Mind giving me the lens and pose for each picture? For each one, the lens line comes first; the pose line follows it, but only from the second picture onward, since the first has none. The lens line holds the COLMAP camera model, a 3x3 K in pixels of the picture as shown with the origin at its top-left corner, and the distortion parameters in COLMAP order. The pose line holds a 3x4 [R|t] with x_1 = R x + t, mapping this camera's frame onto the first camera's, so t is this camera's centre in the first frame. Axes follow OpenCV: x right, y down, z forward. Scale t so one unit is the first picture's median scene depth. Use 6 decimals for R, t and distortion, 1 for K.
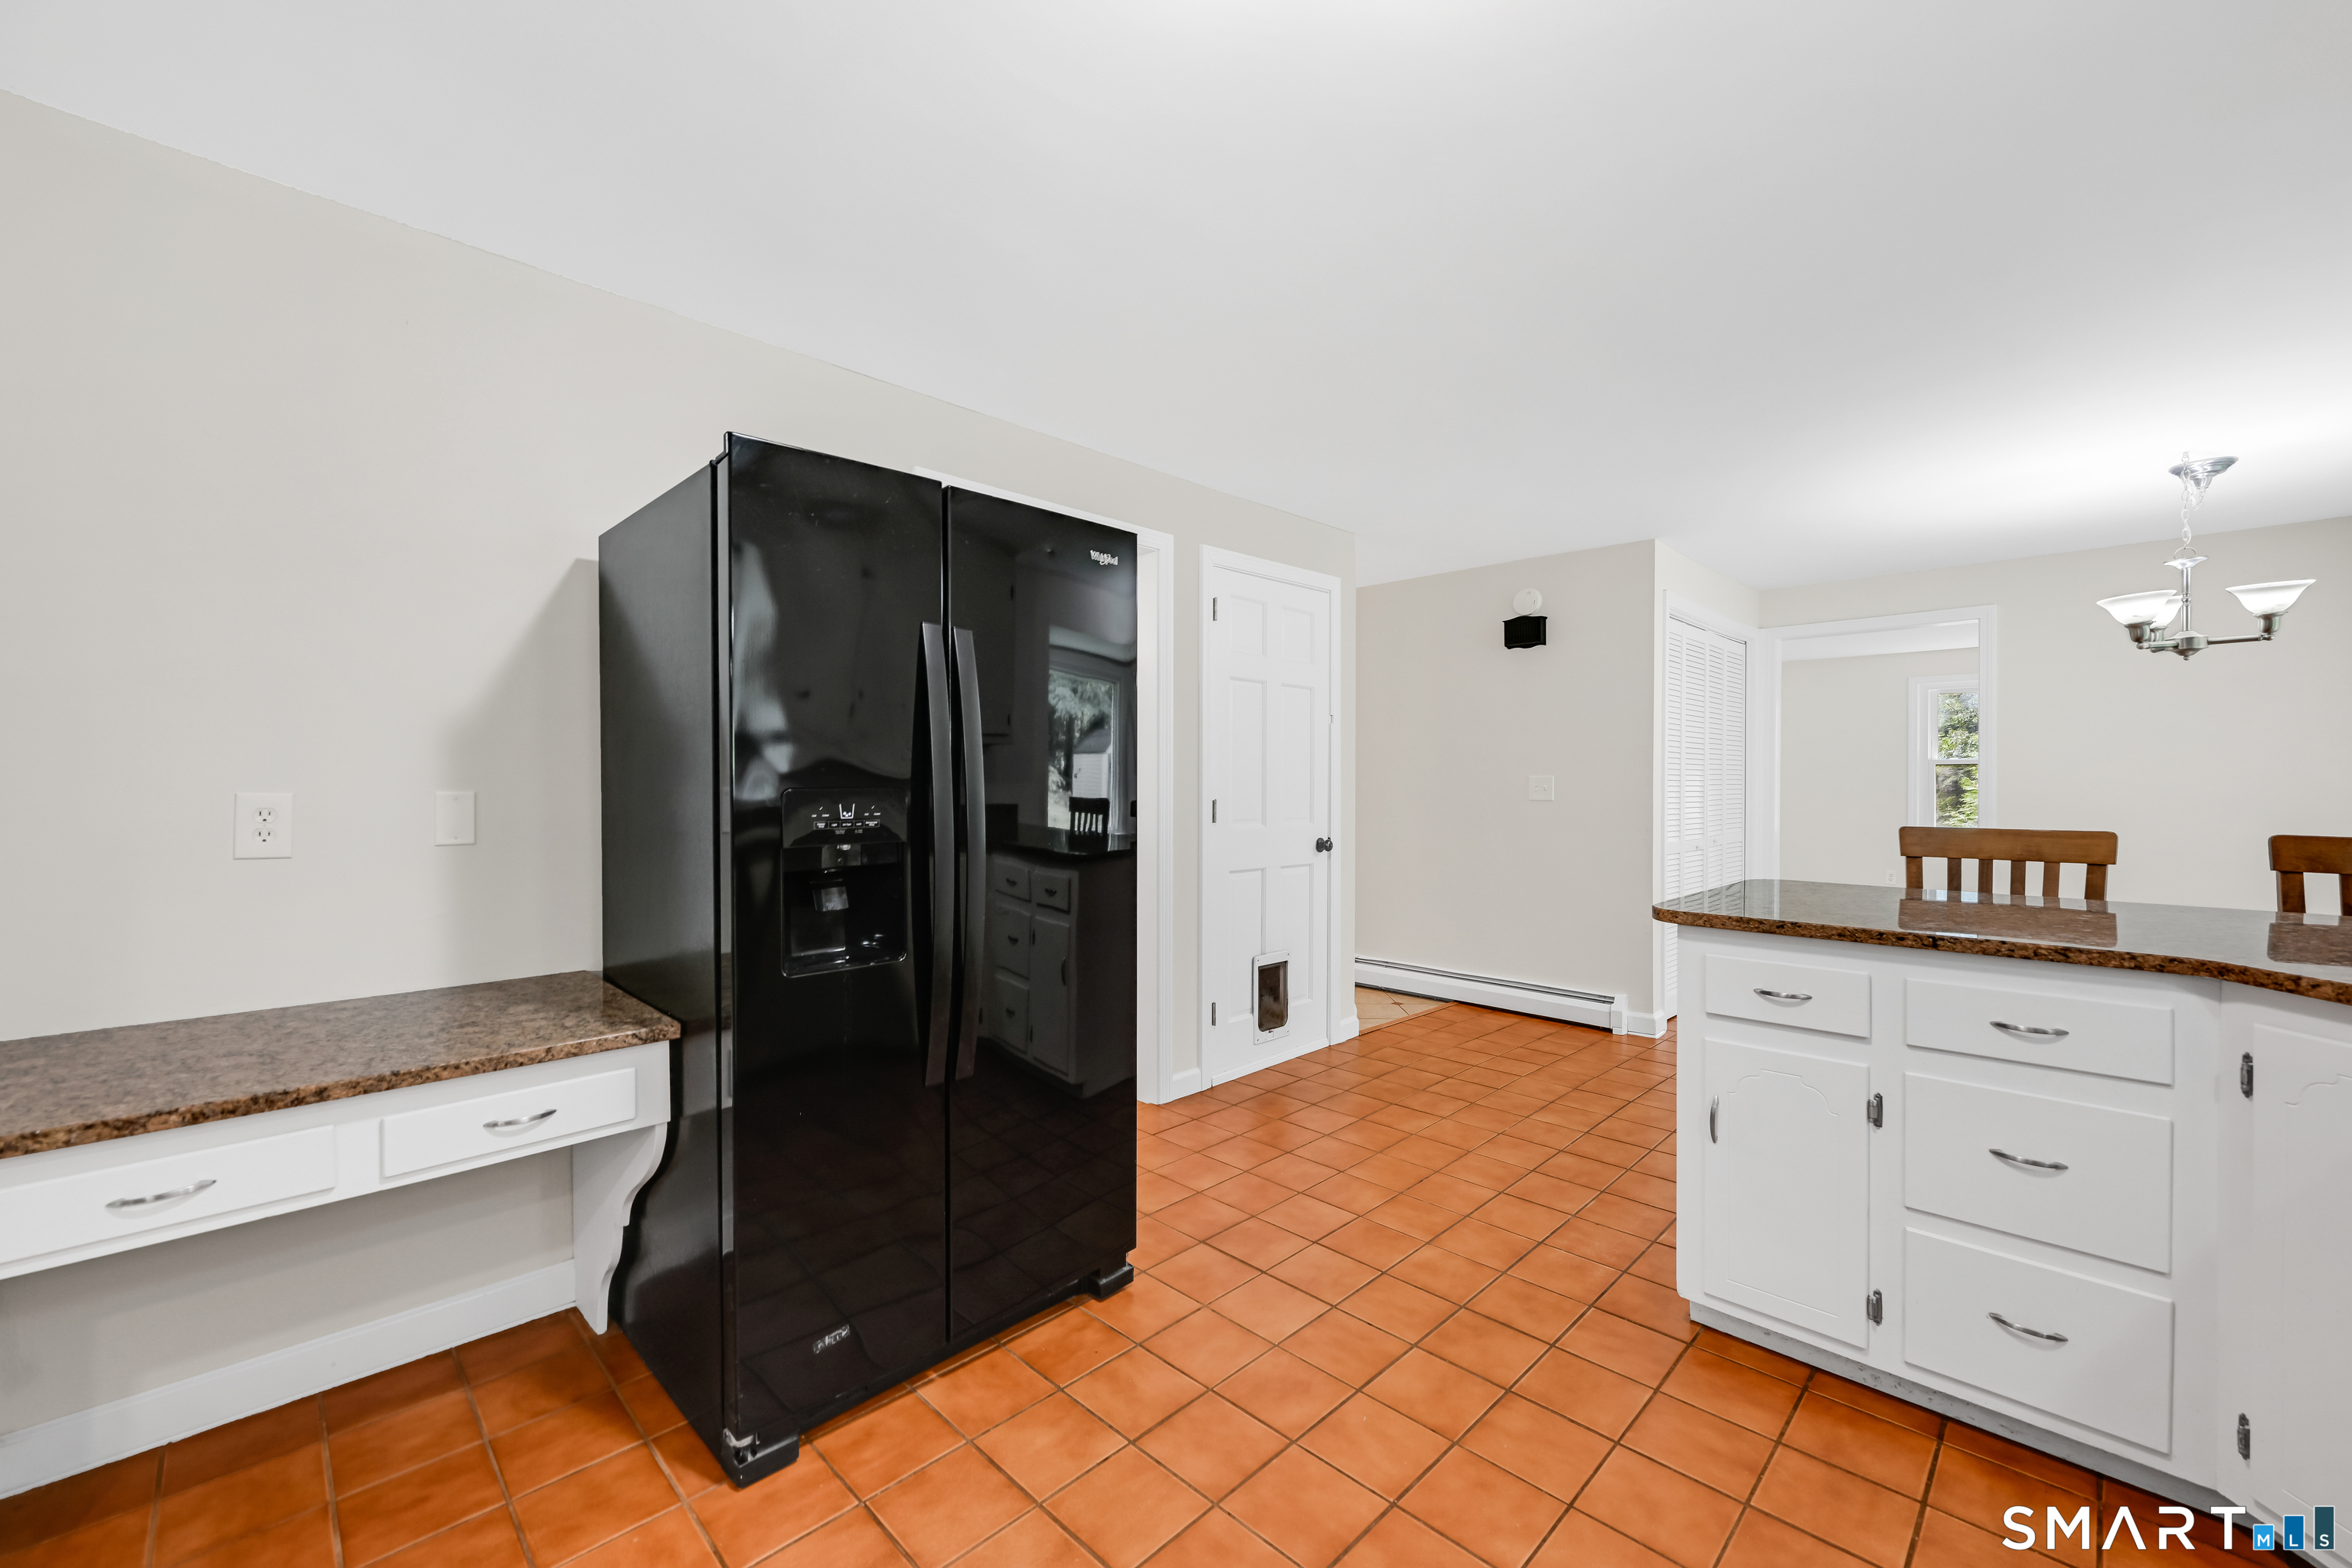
lens RADIAL K [[940.2, 0, 1175.2], [0, 940.2, 793.9], [0, 0, 1]] dist [-0.000332, 0.000562]
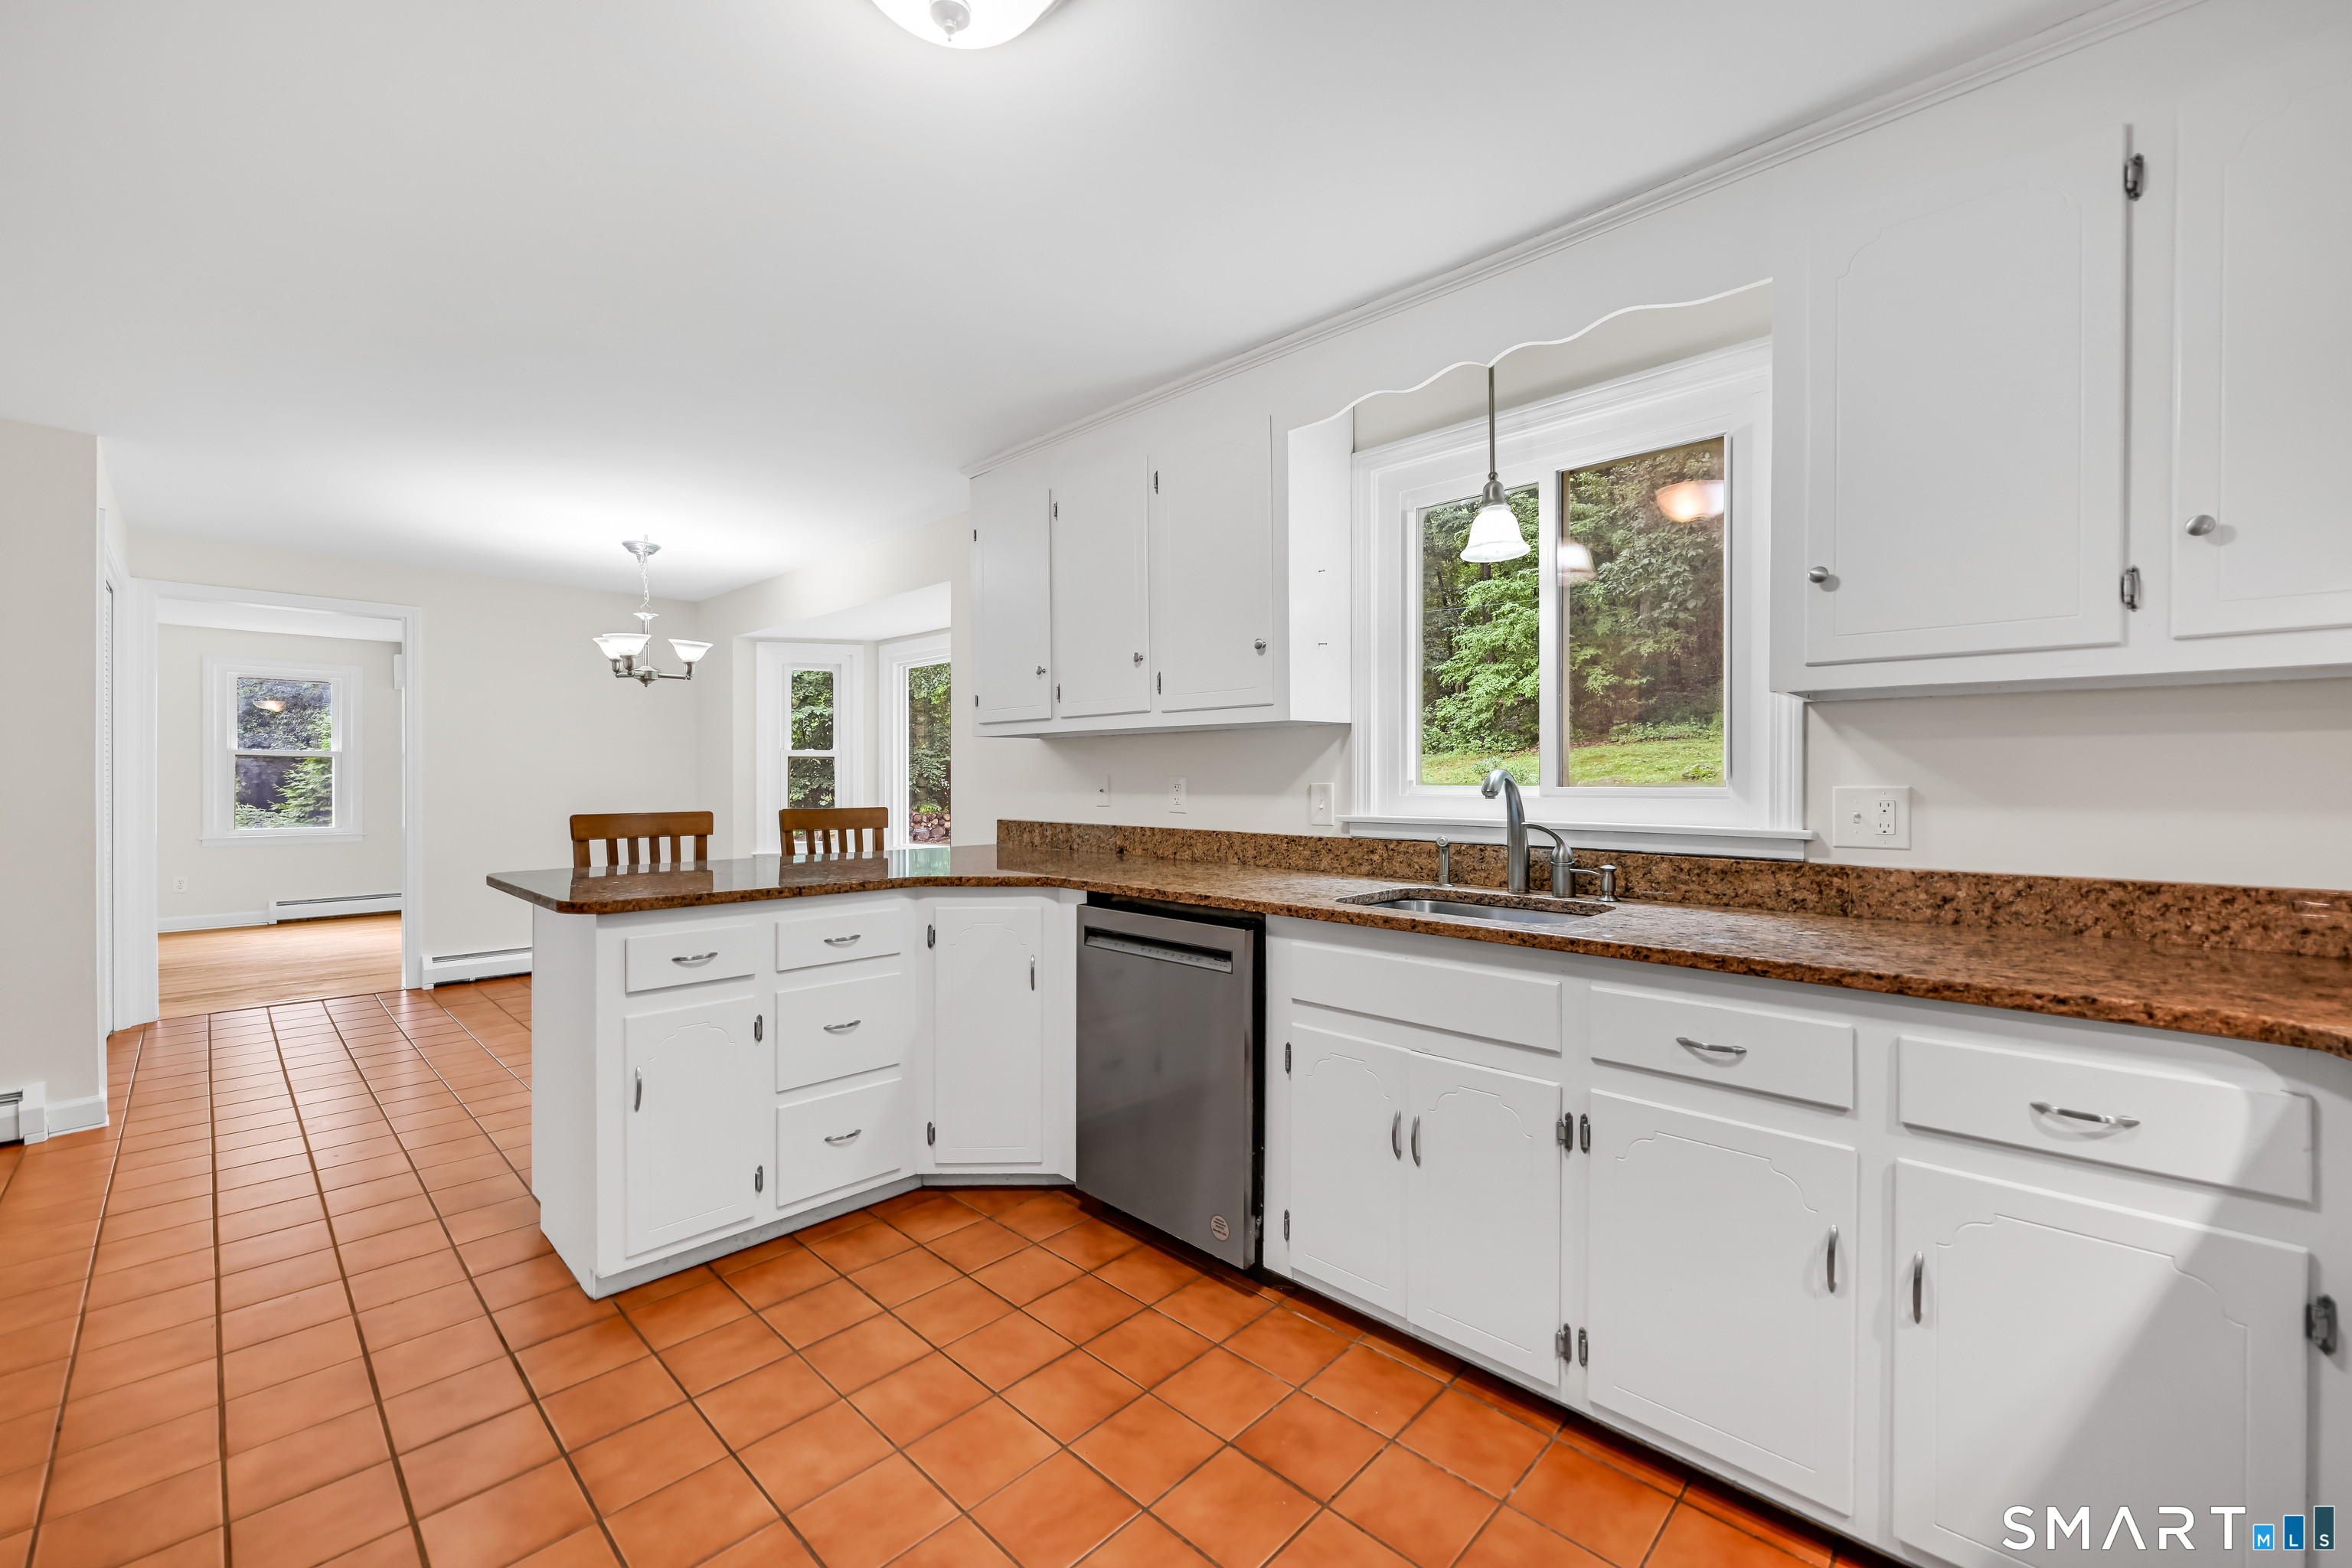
lens RADIAL K [[940.2, 0, 1187.1], [0, 940.2, 781.4], [0, 0, 1]] dist [-0.000332, 0.000562]
pose [[-0.026249, -0.004291, 0.999646, -0.428642], [0.008034, 0.999958, 0.004503, -0.004771], [-0.999623, 0.008149, -0.026213, 0.329121]]
